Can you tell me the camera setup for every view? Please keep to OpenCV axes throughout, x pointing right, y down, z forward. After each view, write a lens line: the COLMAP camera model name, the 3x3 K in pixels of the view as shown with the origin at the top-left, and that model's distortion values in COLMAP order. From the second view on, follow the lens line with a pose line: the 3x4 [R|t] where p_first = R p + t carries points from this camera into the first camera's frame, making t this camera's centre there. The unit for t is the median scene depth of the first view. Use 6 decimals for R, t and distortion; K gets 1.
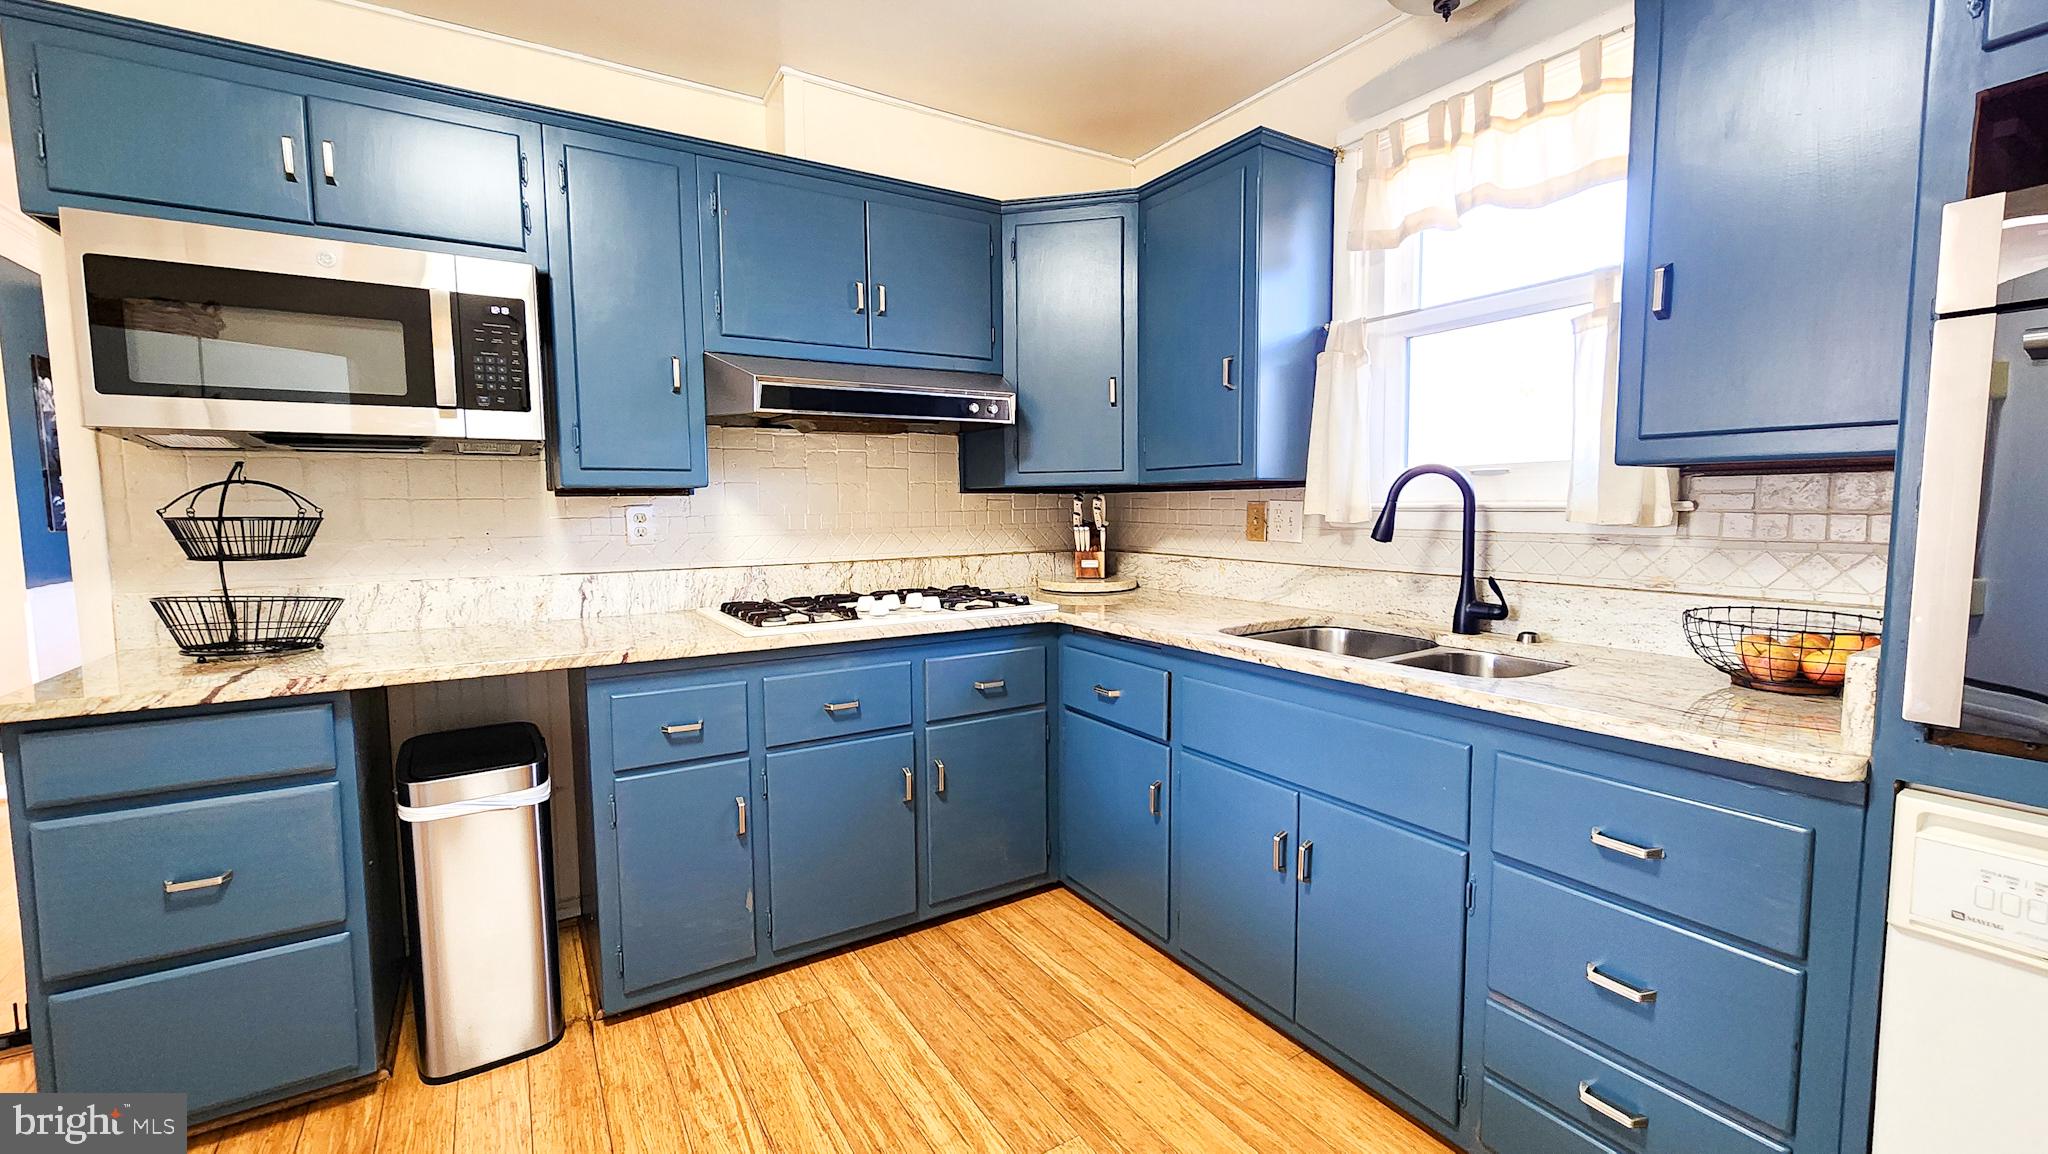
lens RADIAL K [[836.4, 0, 1030.5], [0, 836.4, 575.5], [0, 0, 1]] dist [-0.001199, -0.000263]
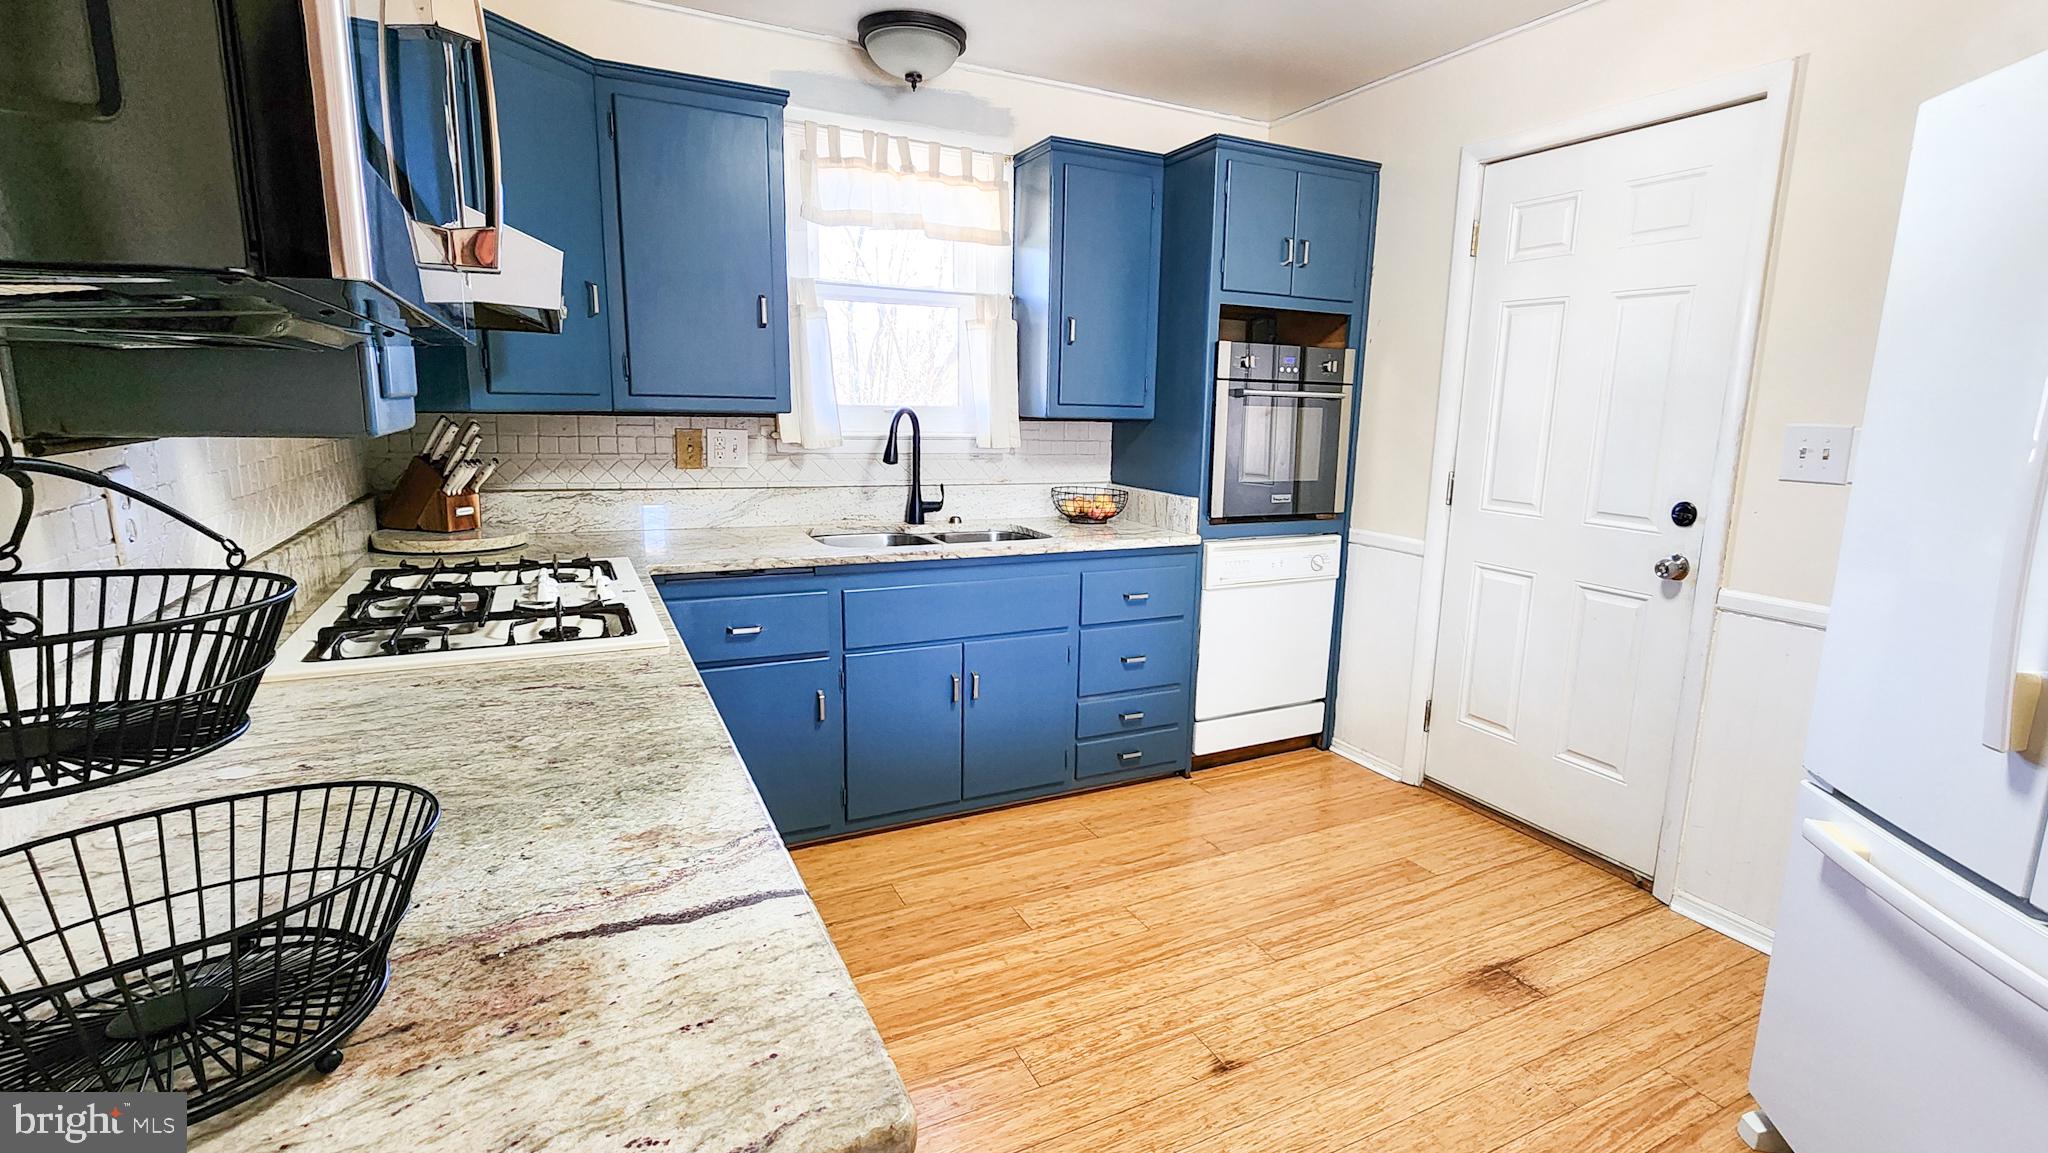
lens RADIAL K [[942.7, 0, 1073.6], [0, 942.7, 574.5], [0, 0, 1]] dist [-0.000718, -0.000091]
pose [[0.073325, -0.164526, 0.983644, -1.119428], [0.059370, 0.985270, 0.160372, -0.093795], [-0.995539, 0.046640, 0.082013, 0.606550]]
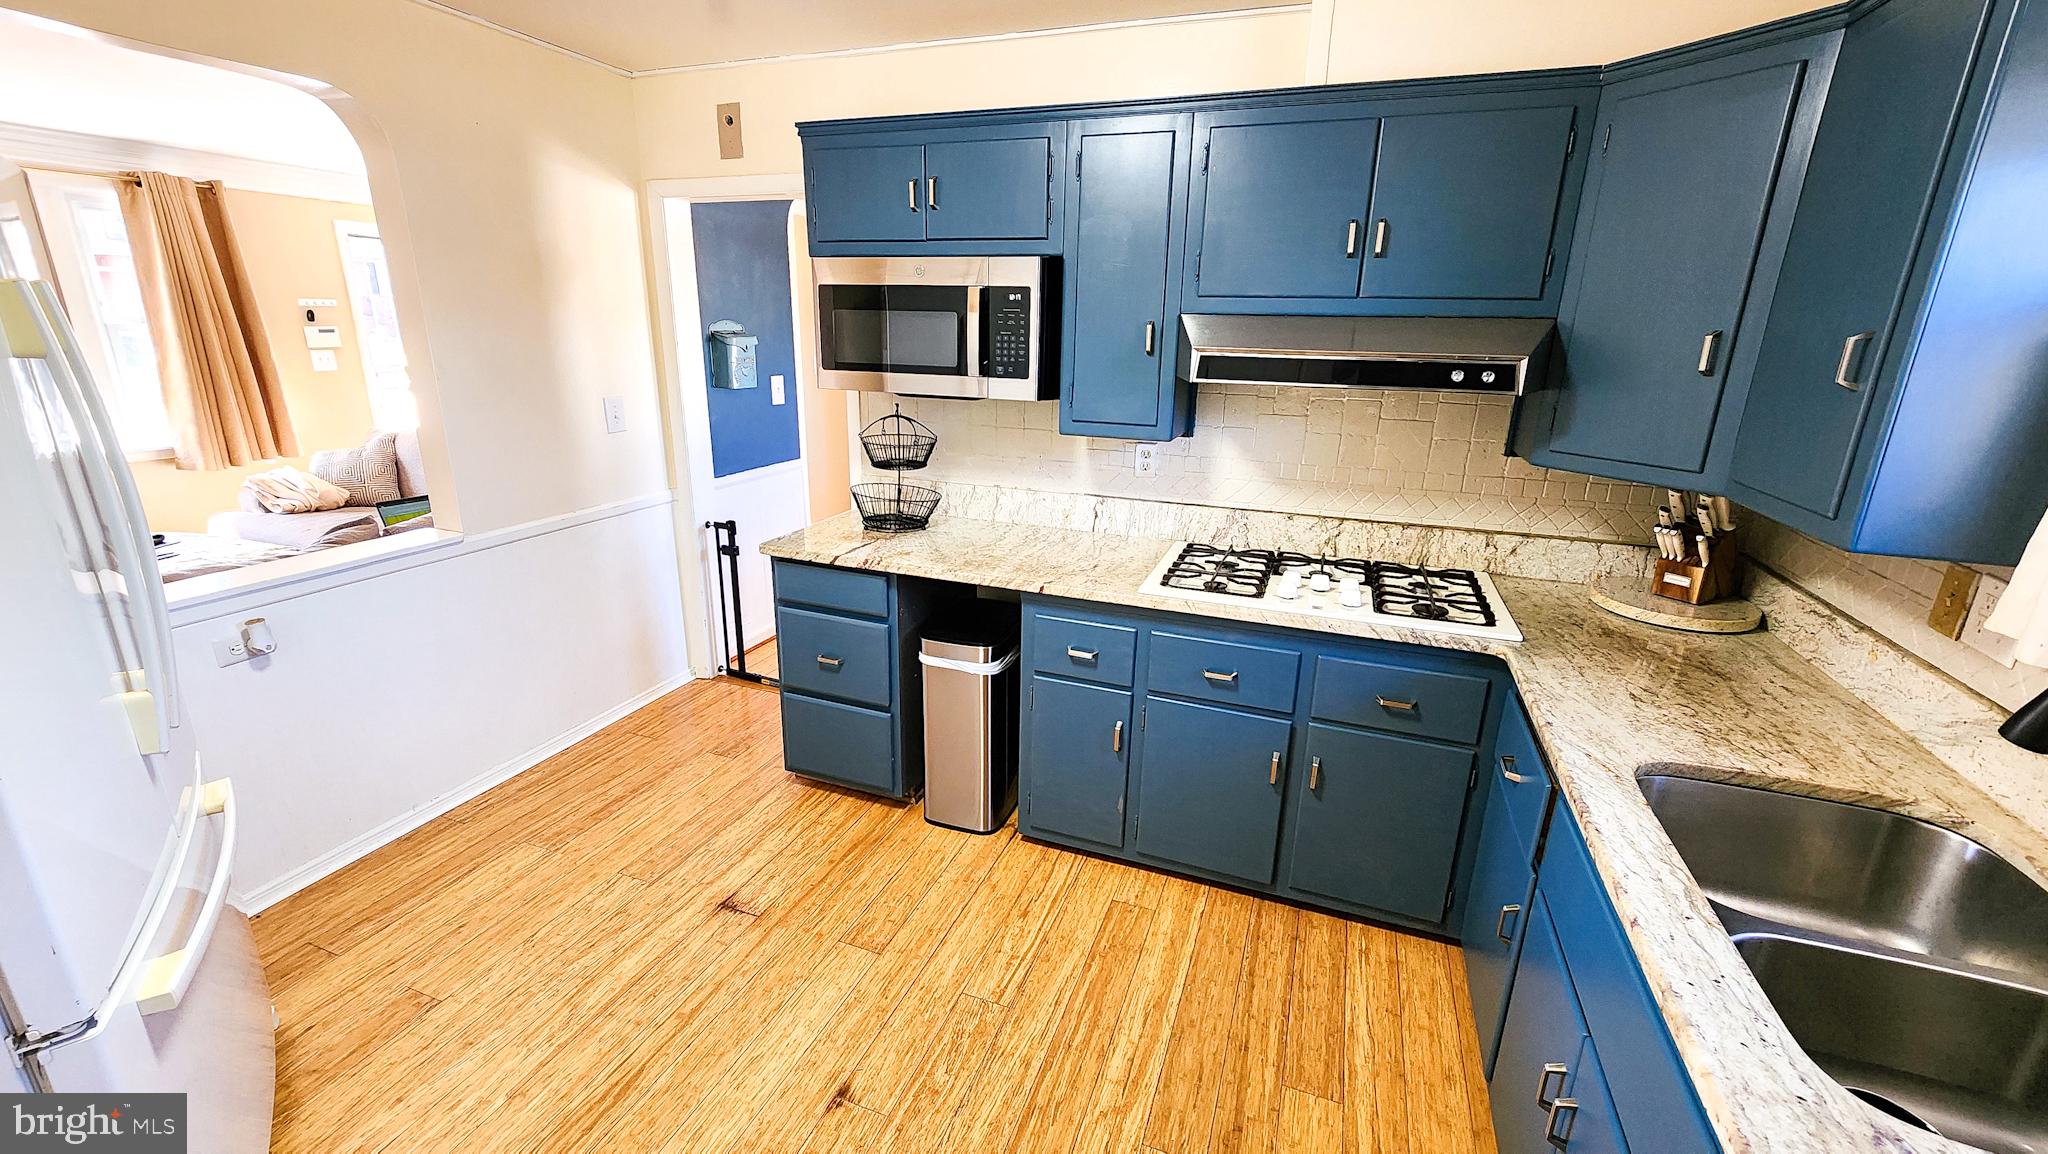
lens RADIAL K [[836.4, 0, 1030.5], [0, 836.4, 575.5], [0, 0, 1]] dist [-0.001199, -0.000263]
pose [[0.599068, 0.252548, -0.759827, 0.430138], [-0.094131, 0.964589, 0.246390, -0.216439], [0.795146, -0.076081, 0.601627, 0.216630]]
